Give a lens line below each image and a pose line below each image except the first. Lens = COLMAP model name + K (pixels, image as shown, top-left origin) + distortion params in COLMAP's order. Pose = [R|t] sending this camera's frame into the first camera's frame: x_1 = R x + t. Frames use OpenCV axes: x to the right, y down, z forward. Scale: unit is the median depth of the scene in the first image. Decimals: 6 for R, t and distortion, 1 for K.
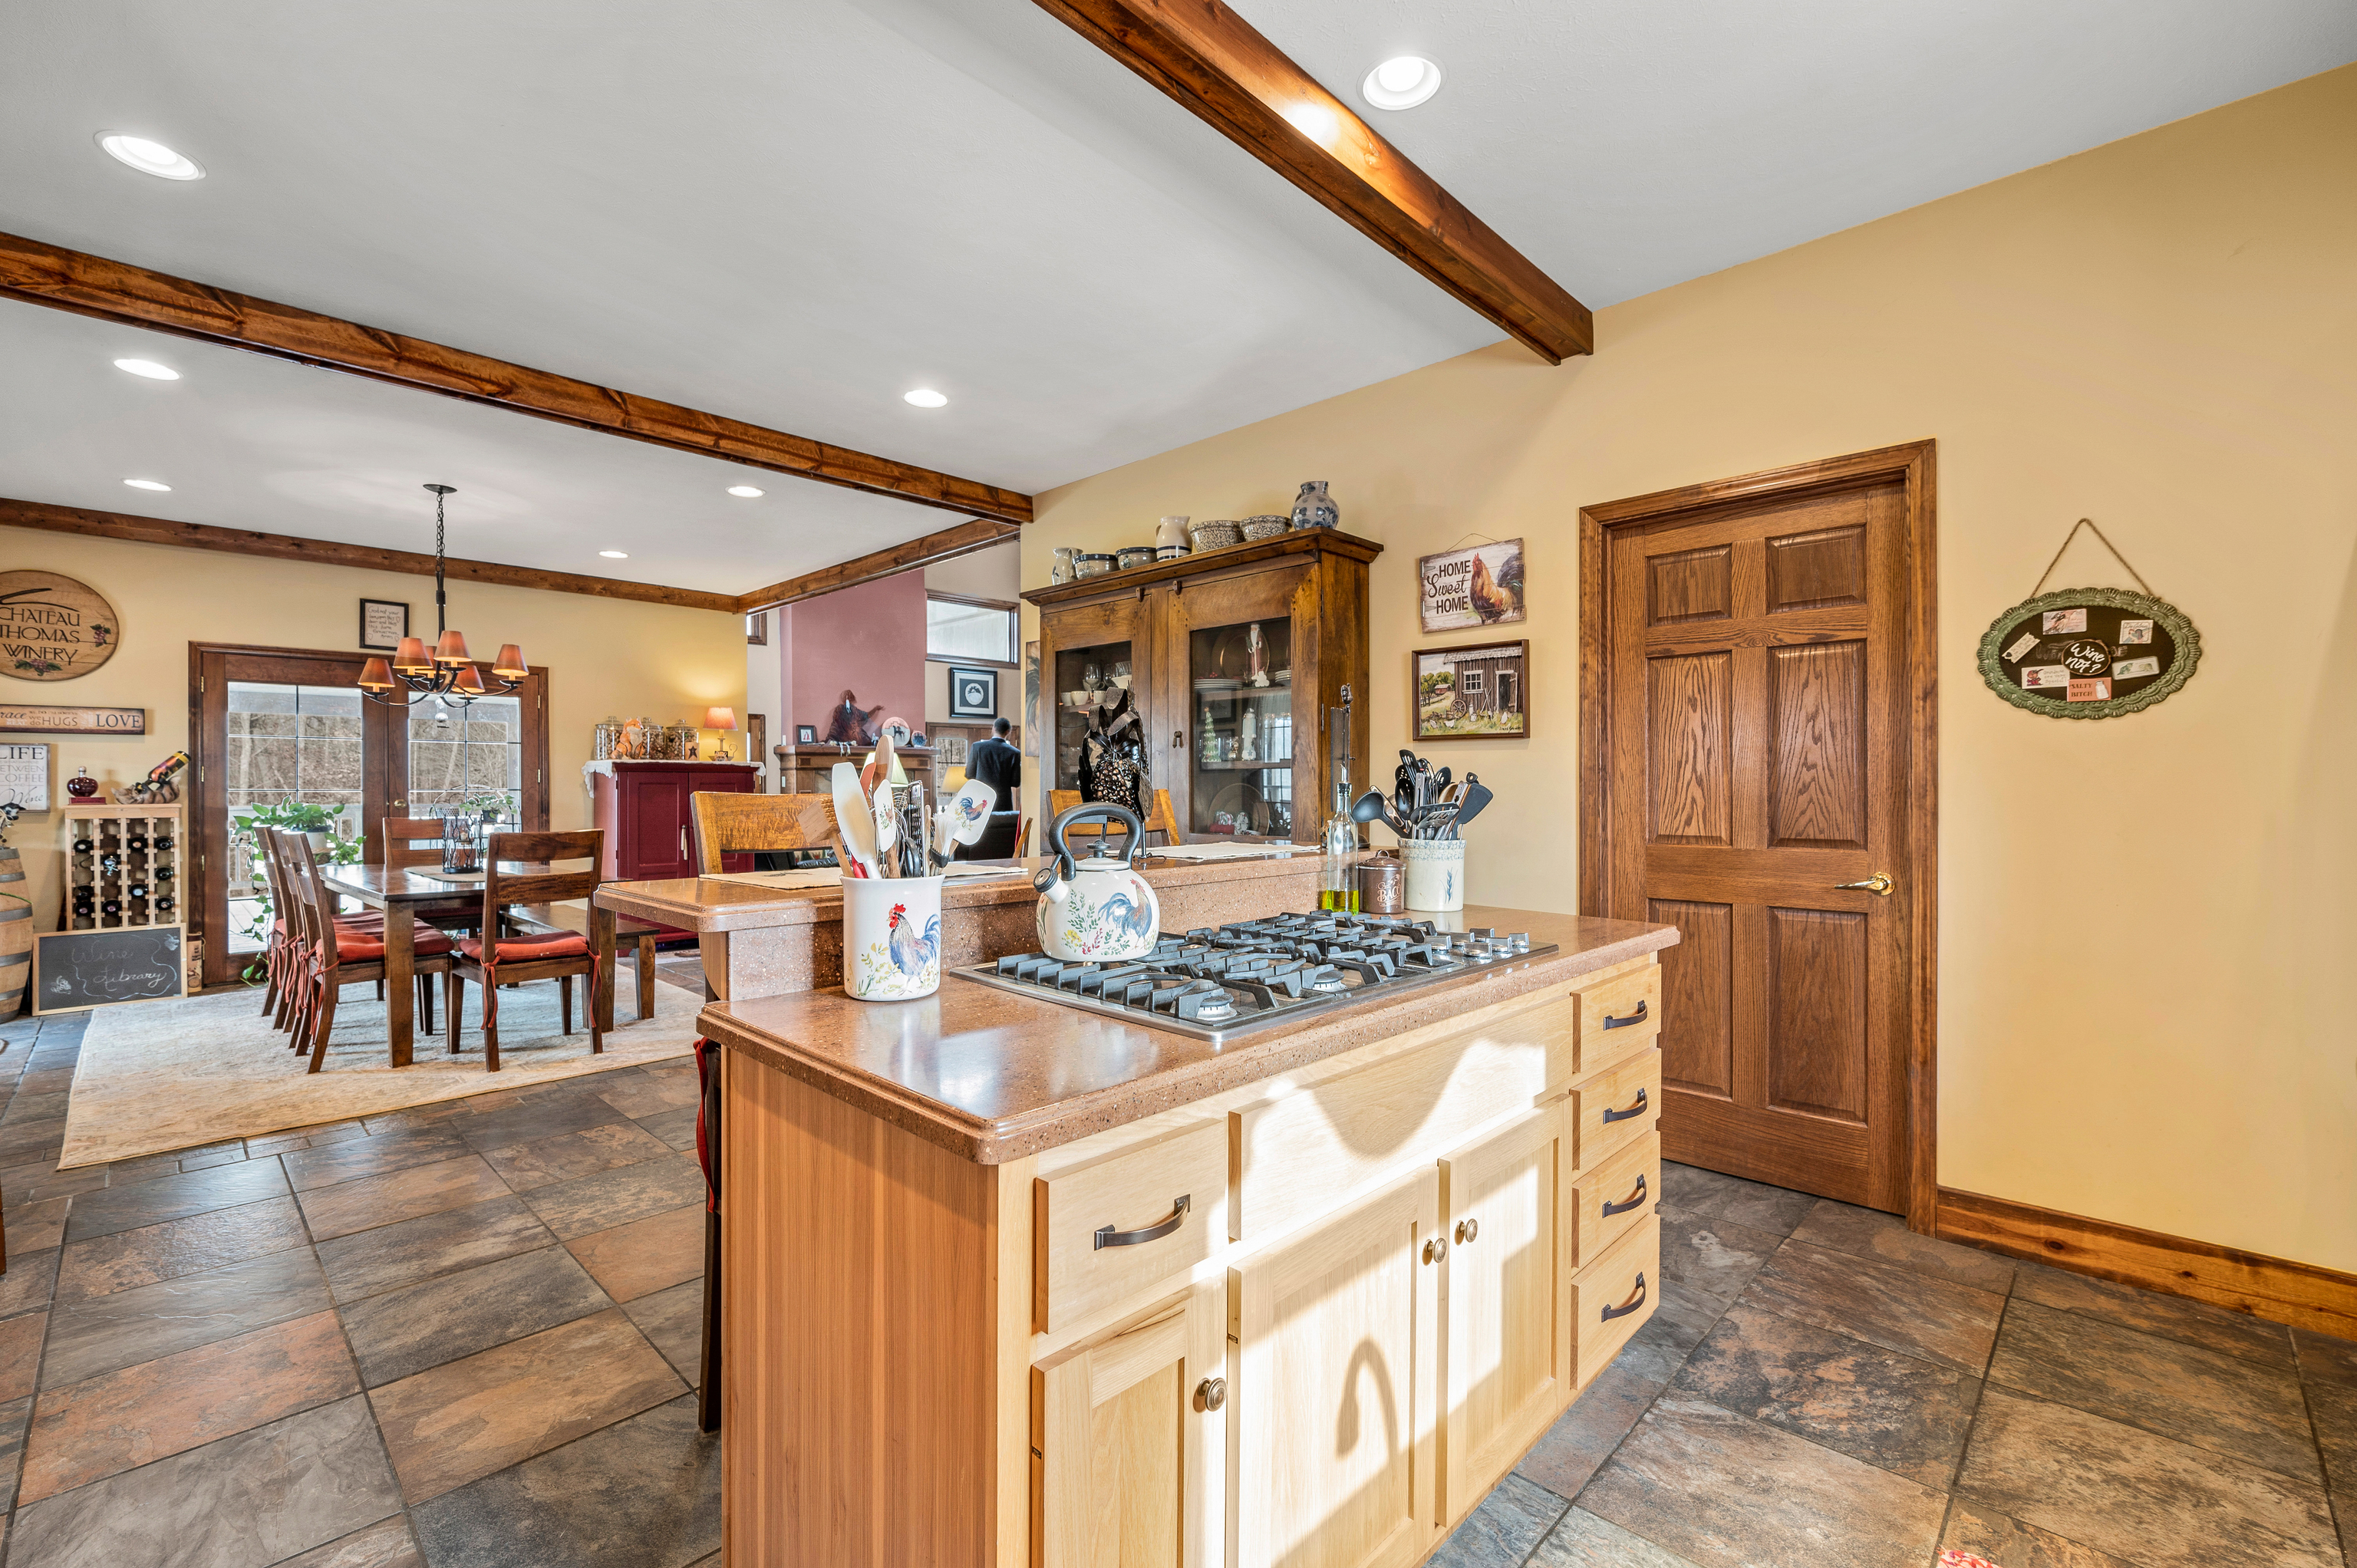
lens RADIAL K [[1022.4, 0, 1155.1], [0, 1022.4, 777.4], [0, 0, 1]] dist [-0.009069, 0.000012]
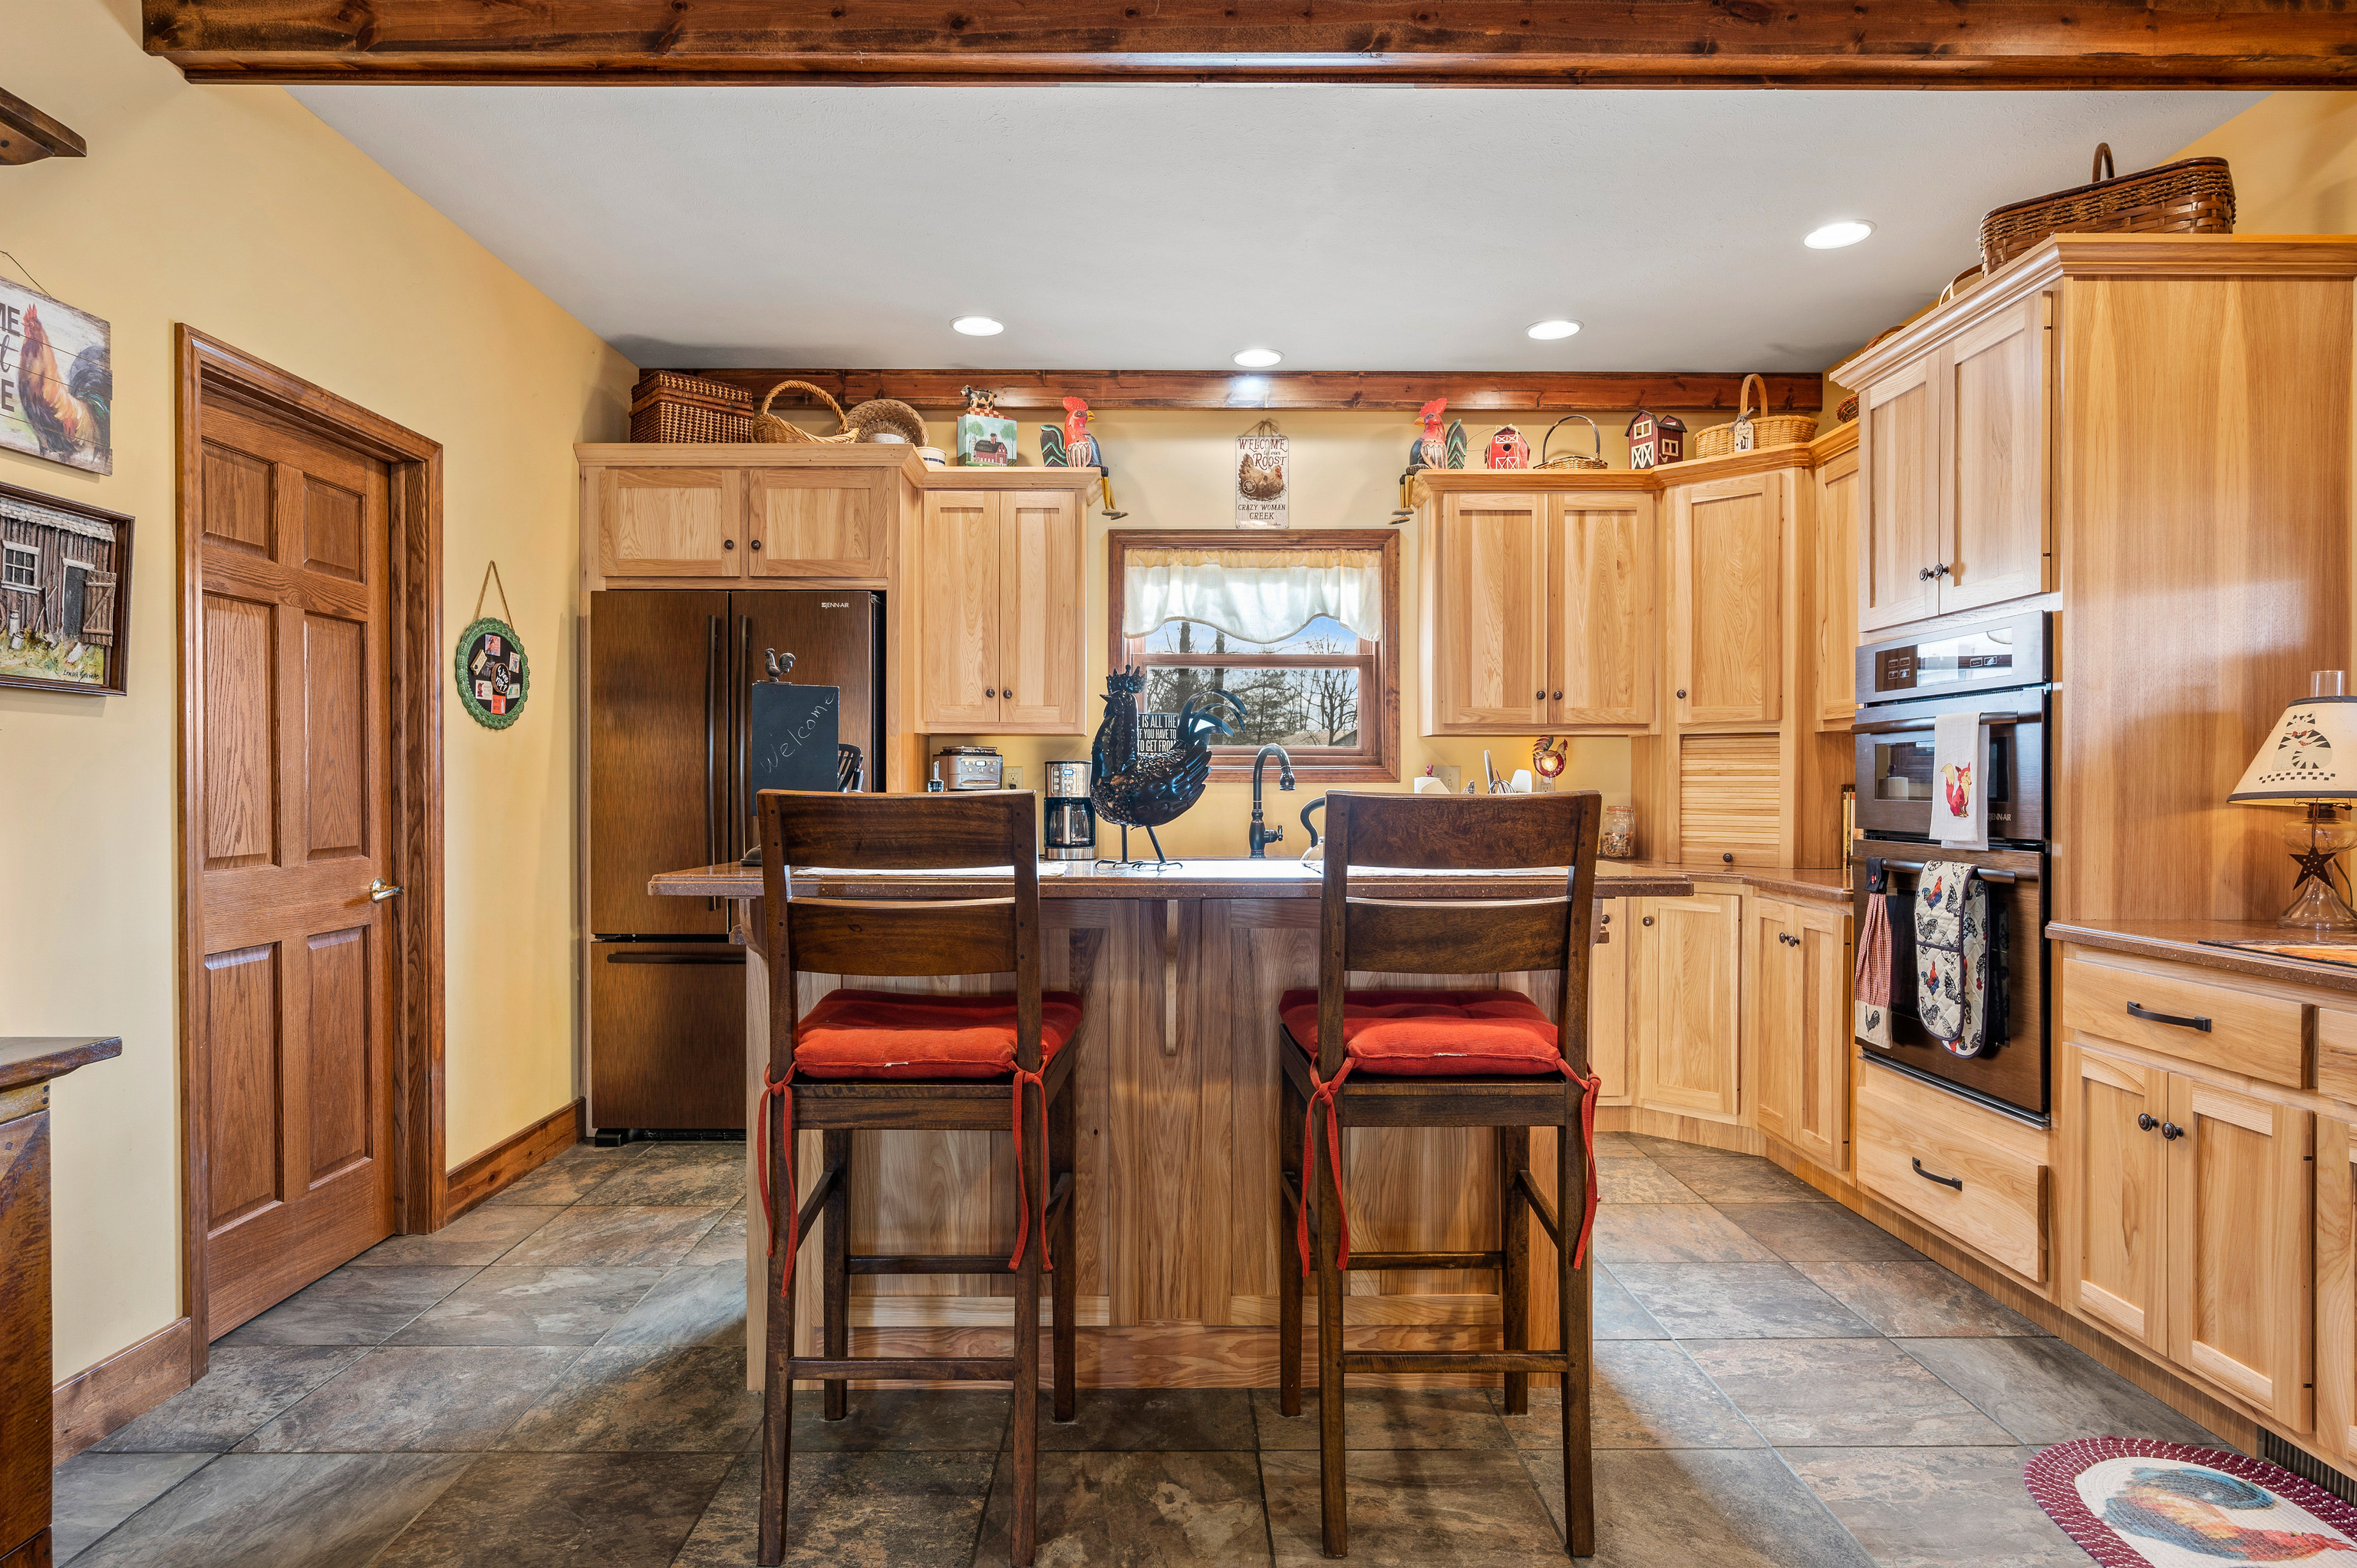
lens RADIAL K [[1307.3, 0, 1174.6], [0, 1307.3, 793.8], [0, 0, 1]] dist [-0.004152, -0.002932]
pose [[-0.715358, -0.003895, 0.698747, -0.309516], [-0.004120, 0.999991, 0.001357, 0.005847], [-0.698746, -0.001908, -0.715368, 0.652920]]
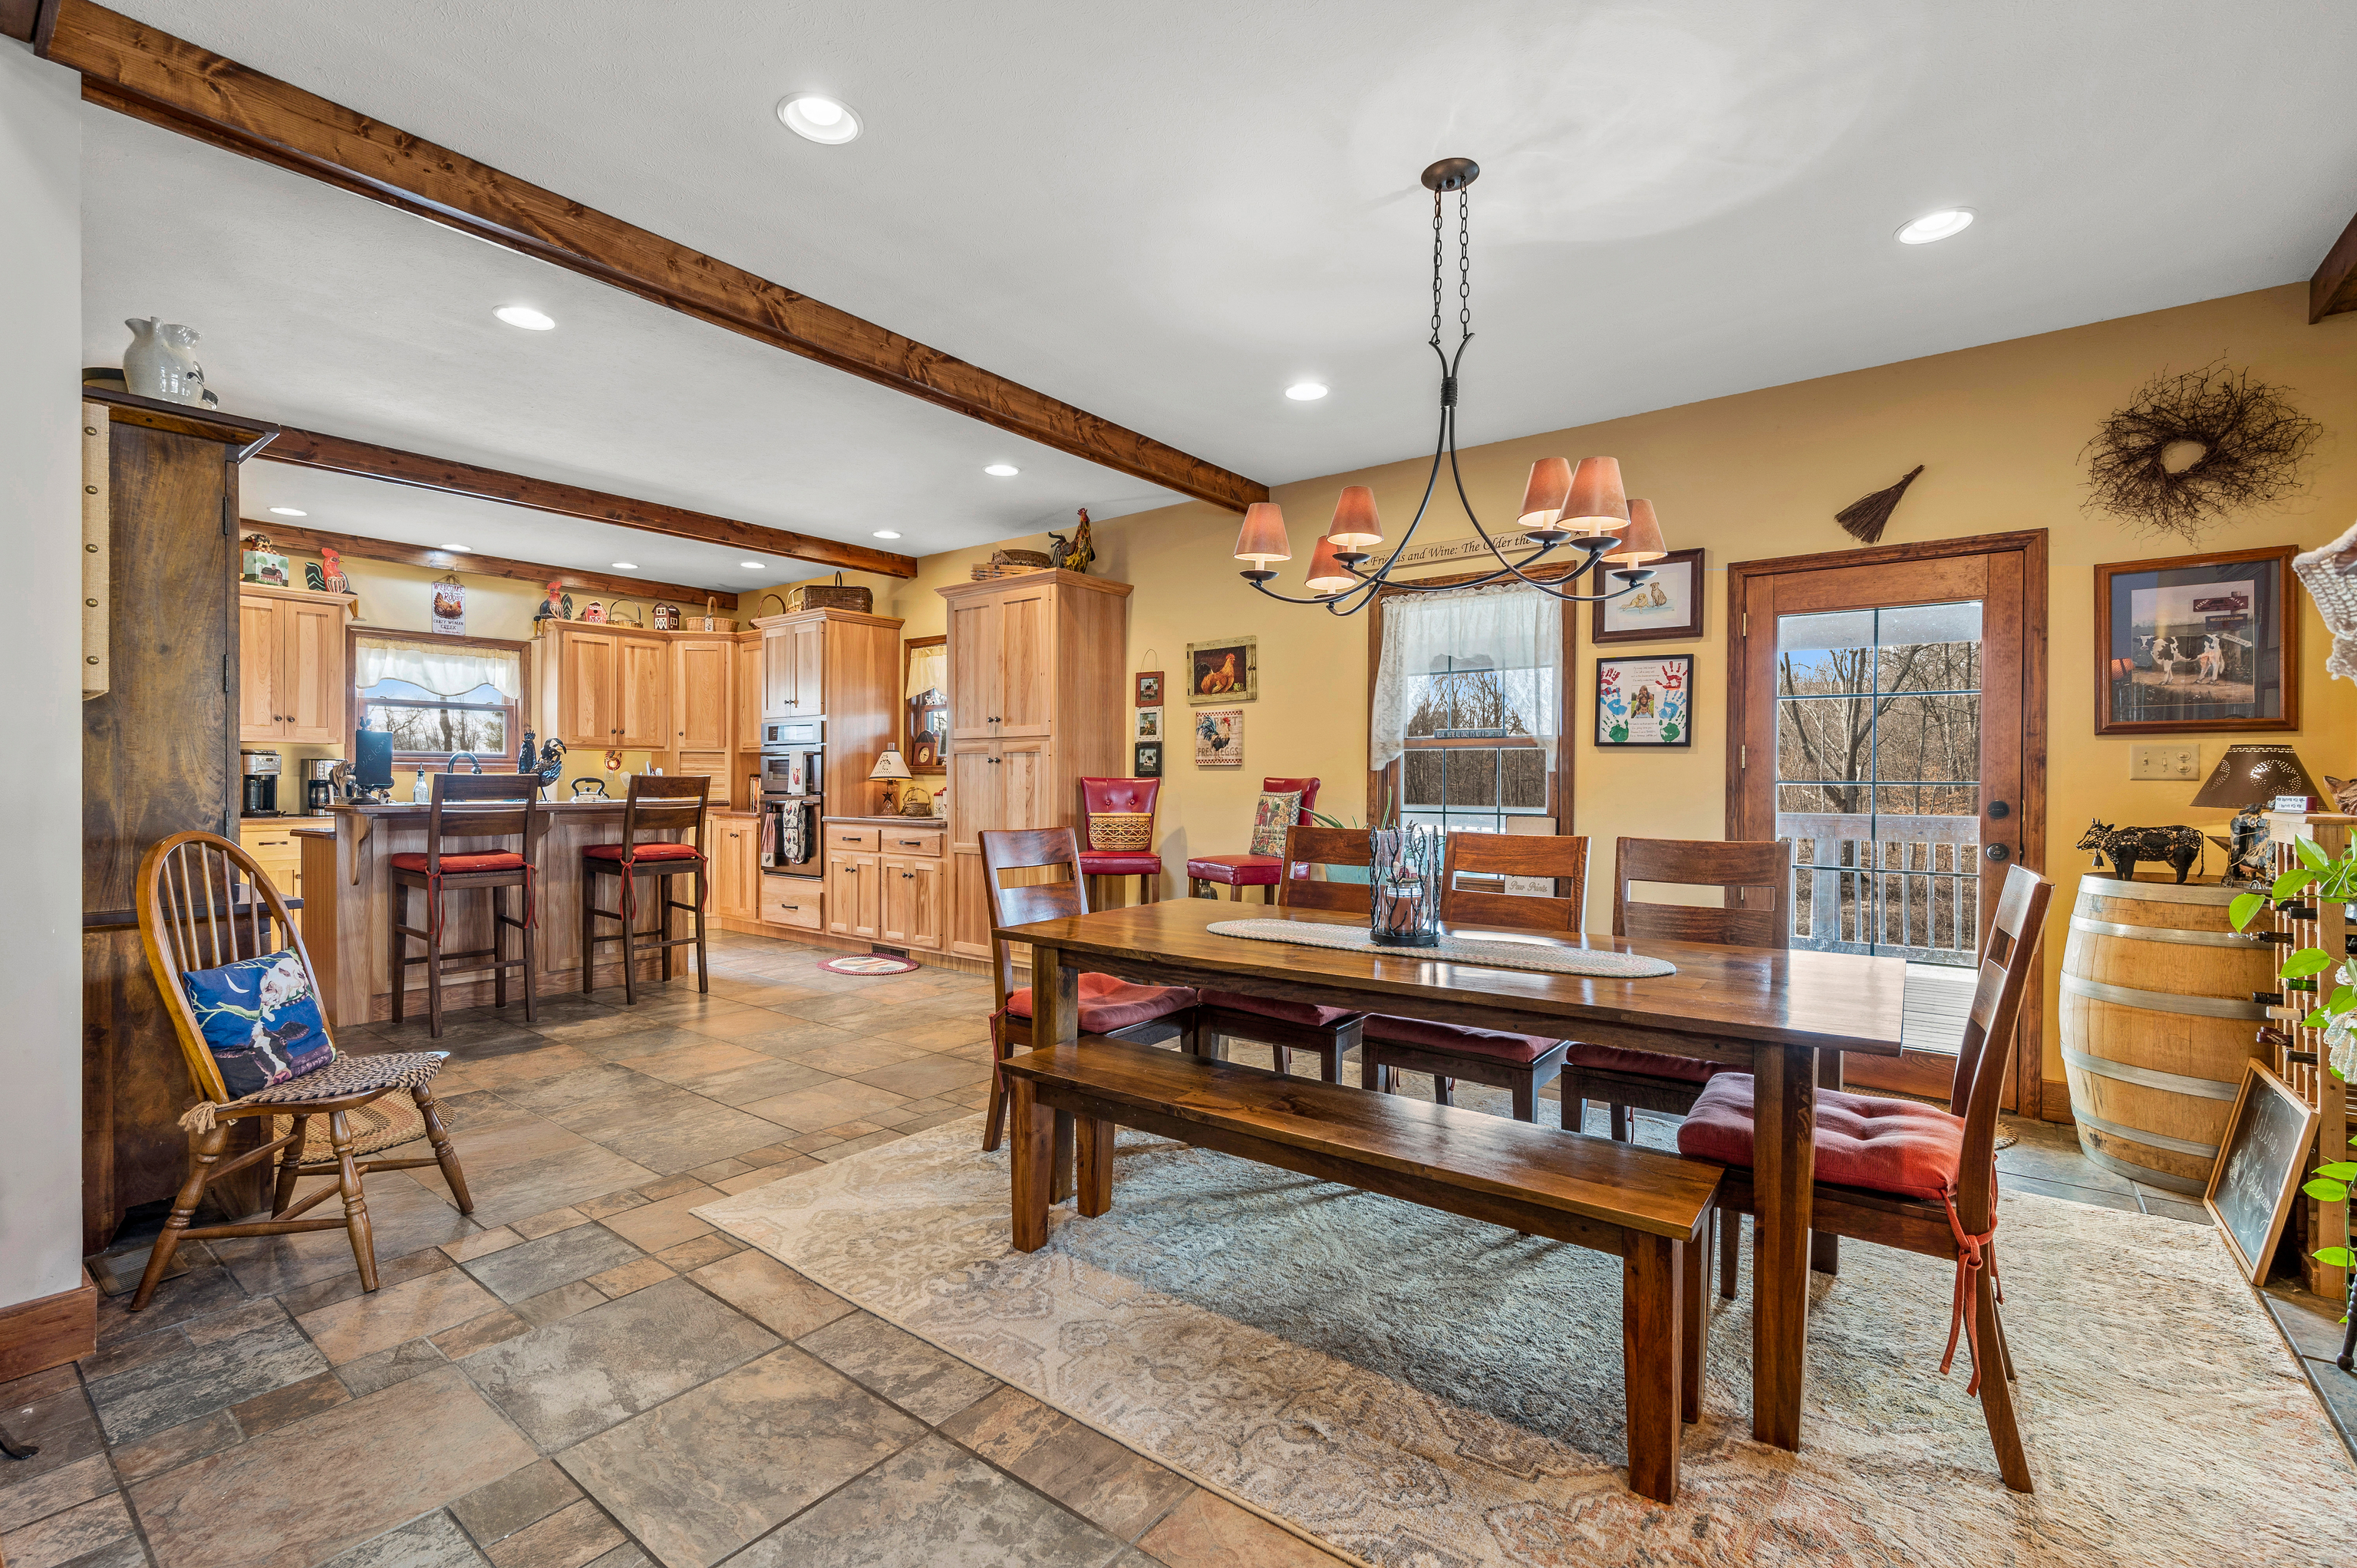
lens RADIAL K [[1050.1, 0, 1177.0], [0, 1050.1, 778.4], [0, 0, 1]] dist [0.002868, -0.000089]
pose [[-0.991414, -0.002380, -0.130740, -0.460179], [-0.001466, 0.999974, -0.007085, 0.015154], [0.130753, -0.006833, -0.991391, 1.385681]]
